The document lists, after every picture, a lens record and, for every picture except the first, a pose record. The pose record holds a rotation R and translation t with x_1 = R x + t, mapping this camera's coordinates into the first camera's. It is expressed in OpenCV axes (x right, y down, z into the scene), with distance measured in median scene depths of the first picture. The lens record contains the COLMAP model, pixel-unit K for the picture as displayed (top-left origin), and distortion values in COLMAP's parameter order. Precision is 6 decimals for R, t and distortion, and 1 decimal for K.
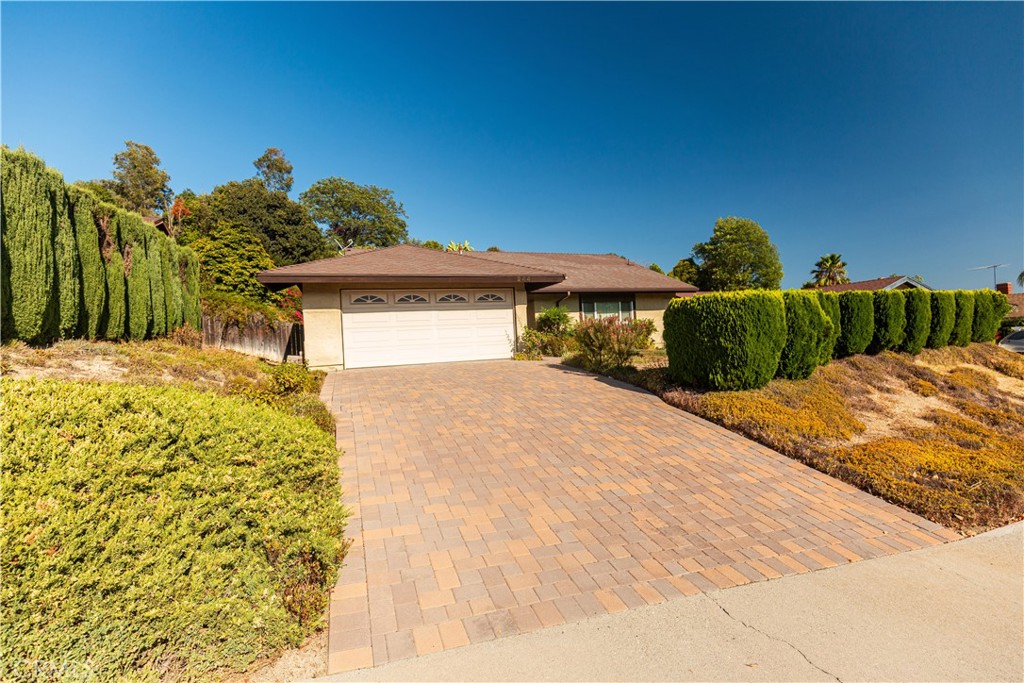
lens RADIAL K [[456.1, 0, 512.0], [0, 456.1, 341.5], [0, 0, 1]] dist [0.013734, -0.005601]
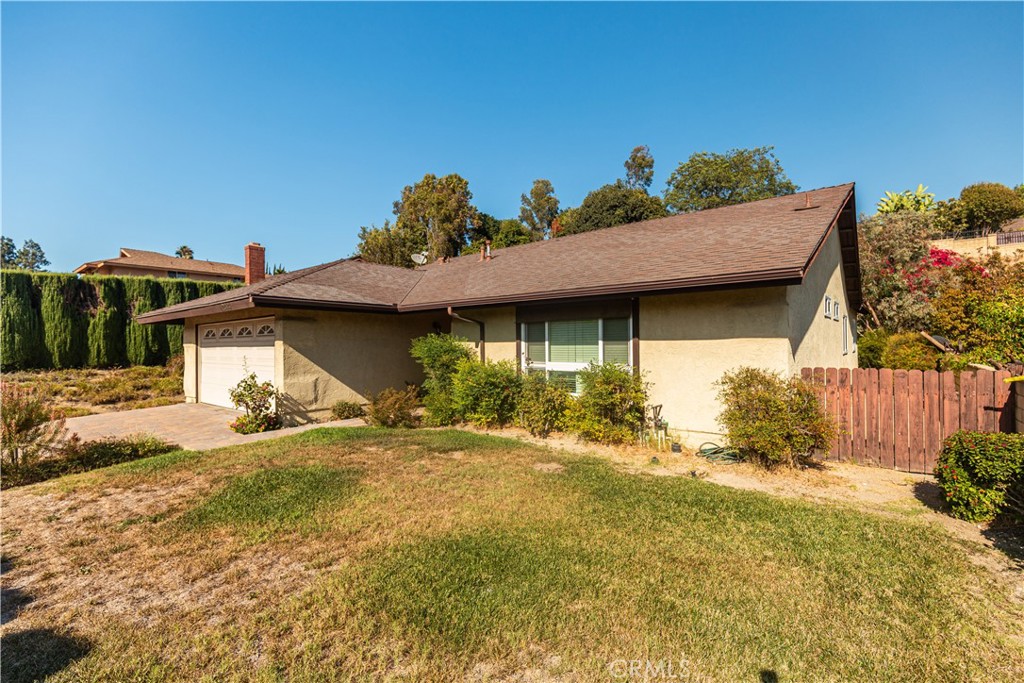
lens RADIAL K [[456.1, 0, 512.0], [0, 456.1, 341.5], [0, 0, 1]] dist [0.013734, -0.005601]
pose [[0.491753, 0.038930, -0.869864, 0.652961], [-0.013638, 0.999222, 0.037009, -0.092482], [0.870628, -0.006336, 0.491902, 0.825012]]
